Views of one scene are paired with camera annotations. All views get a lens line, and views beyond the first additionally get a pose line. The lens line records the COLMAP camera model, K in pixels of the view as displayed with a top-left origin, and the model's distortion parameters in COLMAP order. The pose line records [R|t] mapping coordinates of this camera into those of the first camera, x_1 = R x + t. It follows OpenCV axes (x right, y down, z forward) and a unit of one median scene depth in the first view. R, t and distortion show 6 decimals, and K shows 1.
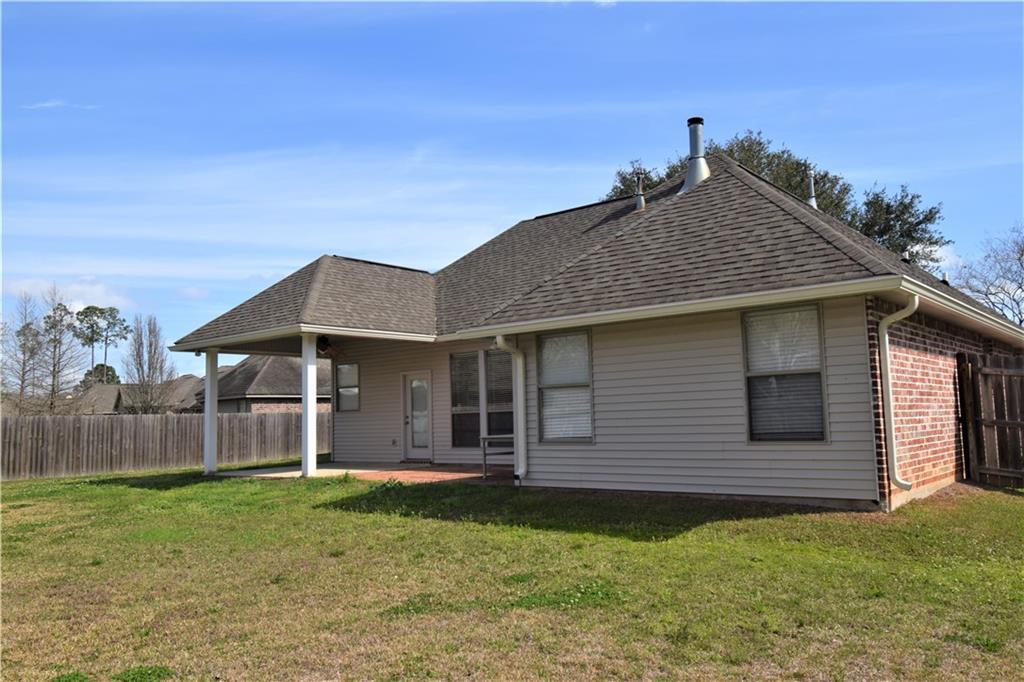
lens RADIAL K [[801.0, 0, 512.0], [0, 801.0, 341.0], [0, 0, 1]] dist [-0.008017, -0.006149]
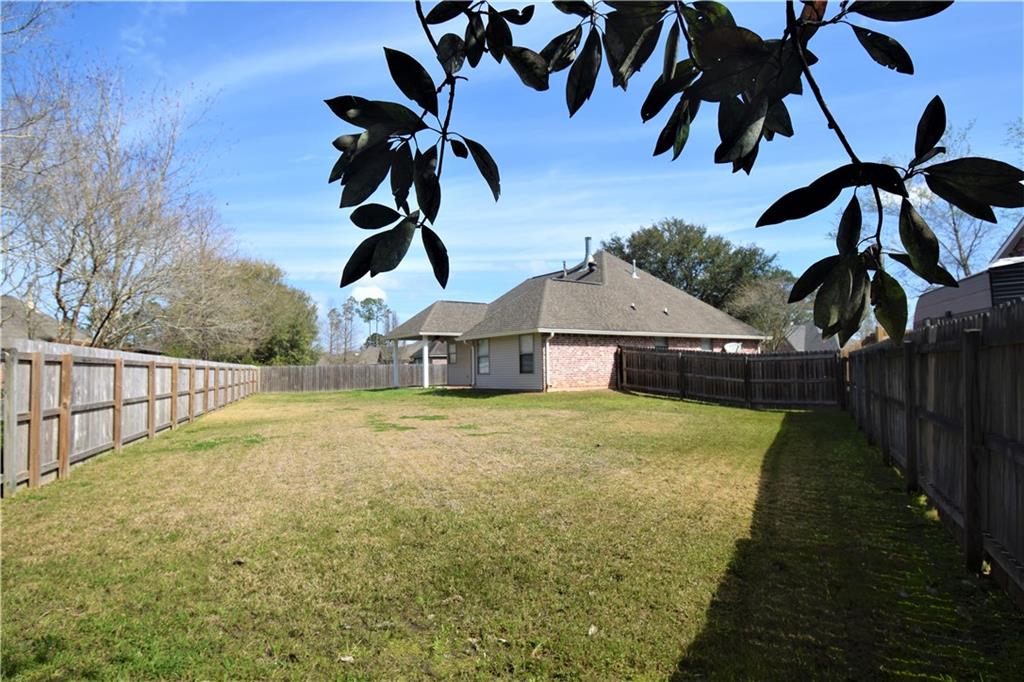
lens RADIAL K [[561.9, 0, 512.0], [0, 561.9, 341.0], [0, 0, 1]] dist [0.000692, 0.000036]
pose [[0.971316, -0.007732, -0.237666, 0.245409], [0.019568, 0.998680, 0.047482, -0.037494], [0.236986, -0.050771, 0.970186, -0.389682]]
